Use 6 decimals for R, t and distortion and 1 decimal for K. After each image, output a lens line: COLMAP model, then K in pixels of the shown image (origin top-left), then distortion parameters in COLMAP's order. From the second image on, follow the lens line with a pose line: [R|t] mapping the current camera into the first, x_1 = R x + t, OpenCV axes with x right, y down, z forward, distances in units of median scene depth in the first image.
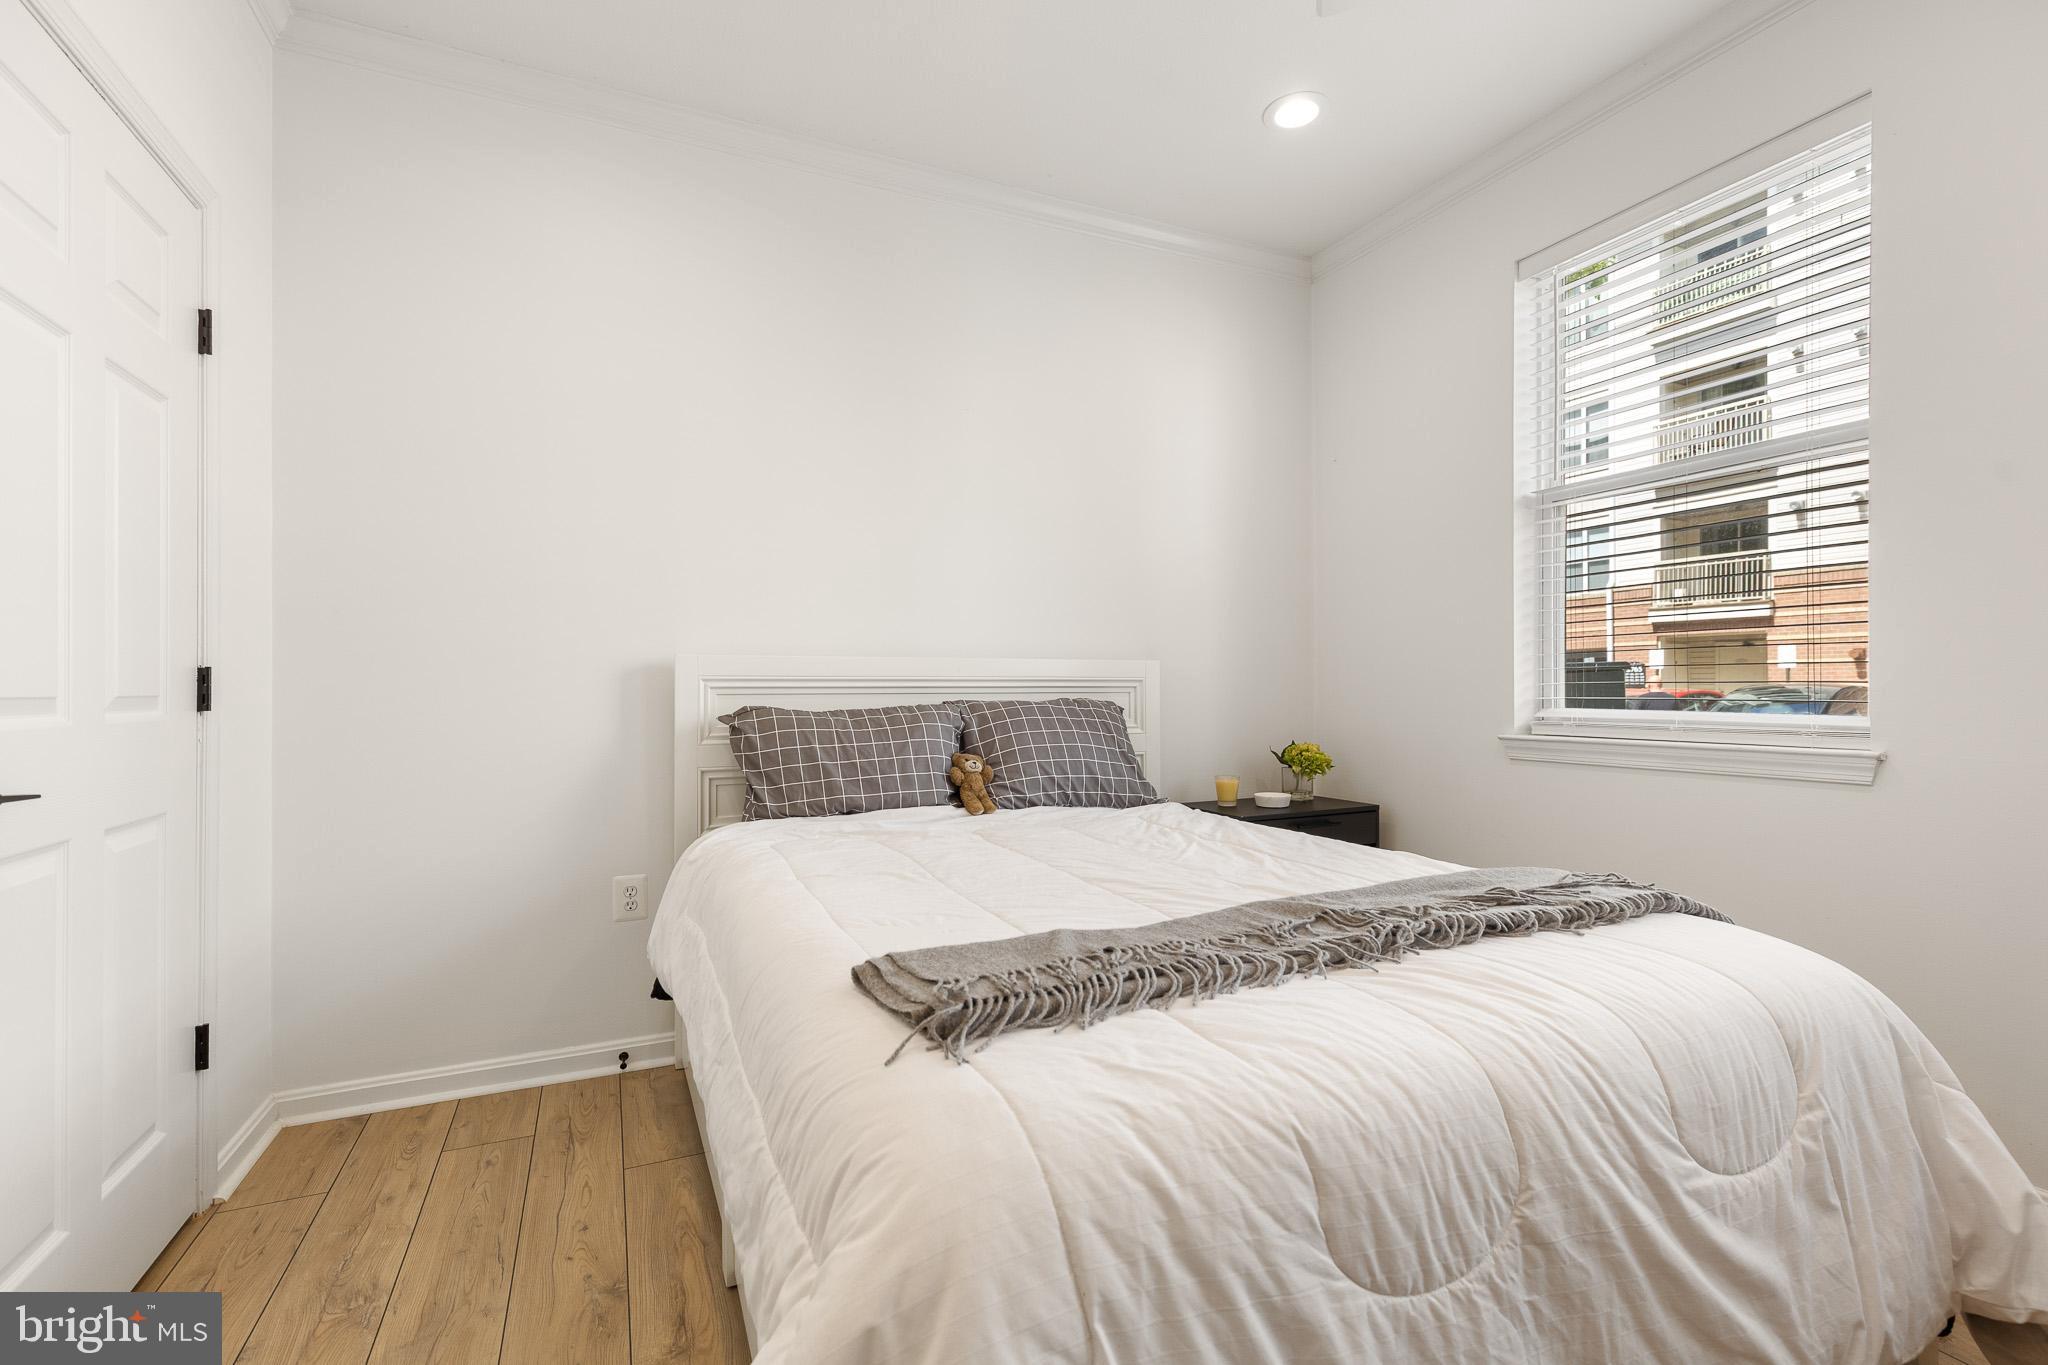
lens RADIAL K [[921.1, 0, 1022.2], [0, 921.1, 685.7], [0, 0, 1]] dist [0.003471, 0.000036]
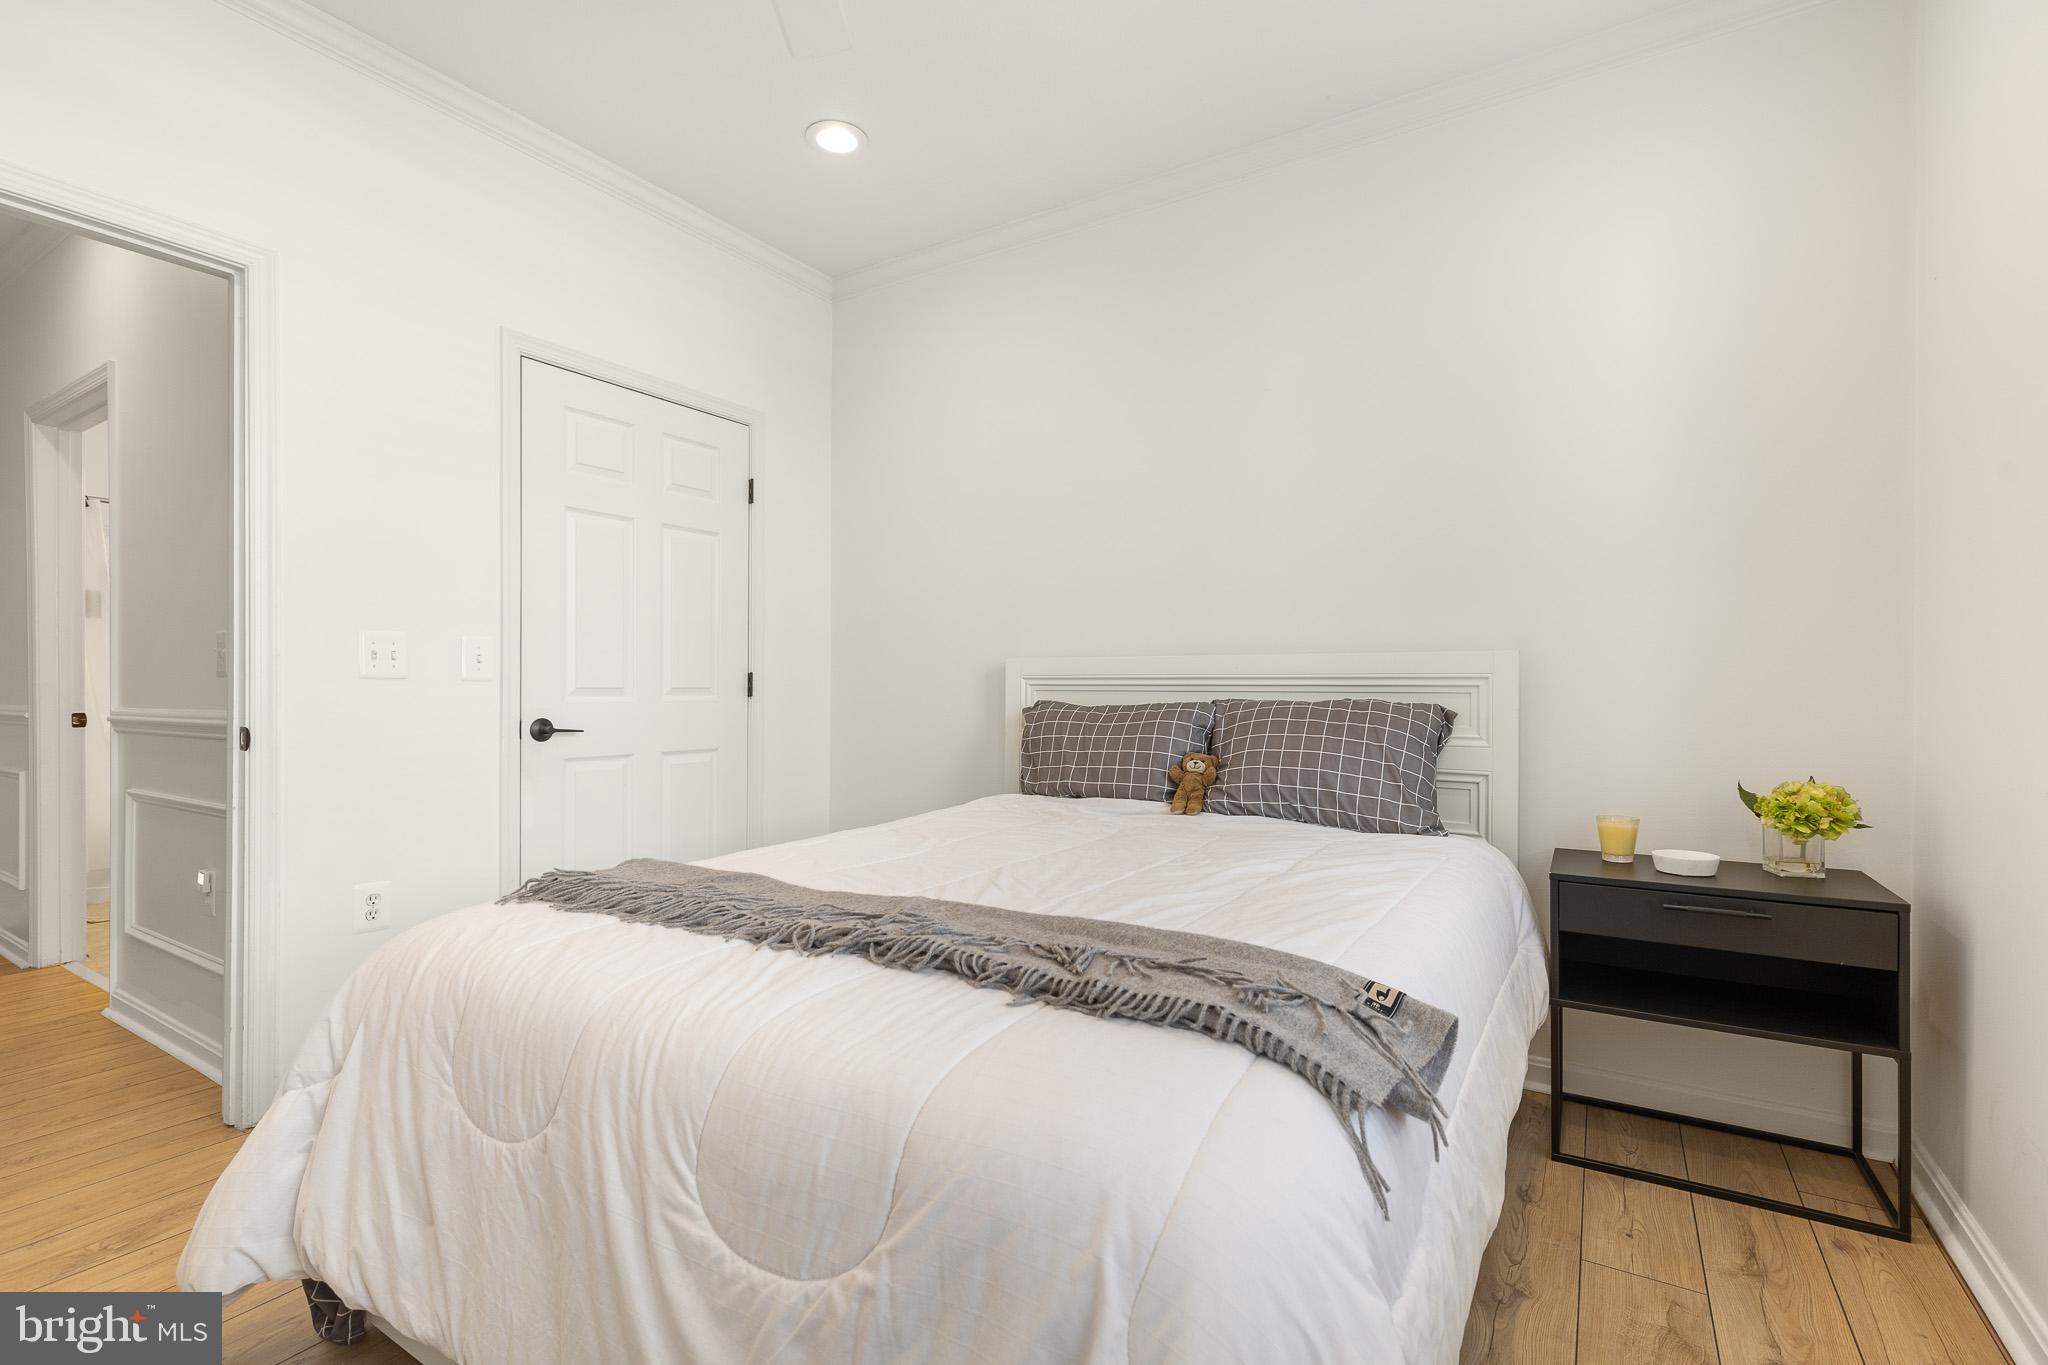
lens RADIAL K [[921.1, 0, 1019.8], [0, 921.1, 684.2], [0, 0, 1]] dist [0.003471, 0.000036]
pose [[0.546710, 0.001867, -0.837320, 0.673716], [-0.002989, 0.999995, 0.000279, 0.000701], [0.837317, 0.002351, 0.546713, 0.311787]]
